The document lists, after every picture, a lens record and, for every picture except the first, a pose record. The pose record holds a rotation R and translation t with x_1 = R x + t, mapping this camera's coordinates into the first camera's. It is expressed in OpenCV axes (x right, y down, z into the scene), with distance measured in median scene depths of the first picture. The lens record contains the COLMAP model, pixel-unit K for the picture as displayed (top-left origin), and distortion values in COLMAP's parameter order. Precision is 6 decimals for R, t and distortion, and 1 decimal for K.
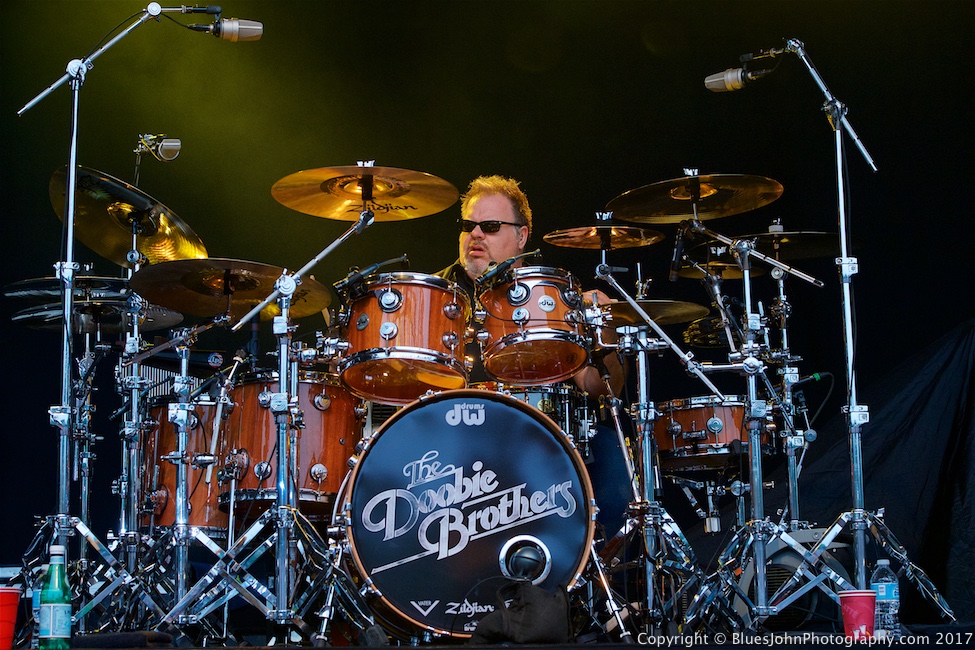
lens RADIAL K [[2109.7, 0, 486.8], [0, 2109.7, 327.9], [0, 0, 1]] dist [-0.020241, 0.000000]
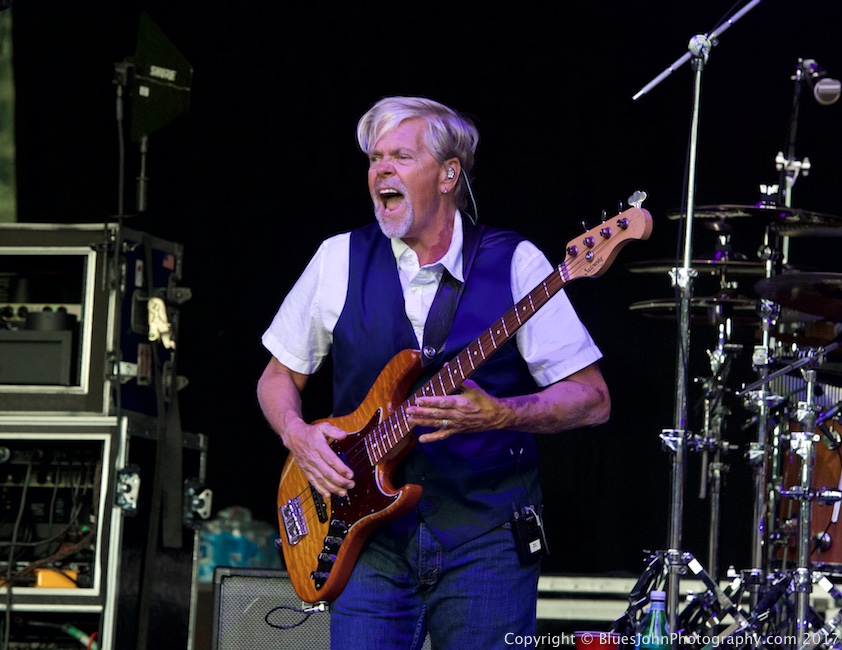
lens RADIAL K [[3836.2, 0, 421.2], [0, 3836.2, 324.8], [0, 0, 1]] dist [-0.288003, 0.000000]
pose [[0.956499, 0.031079, -0.290075, 0.162773], [-0.015581, 0.998332, 0.055585, -0.094533], [0.291318, -0.048648, 0.955388, -0.571529]]
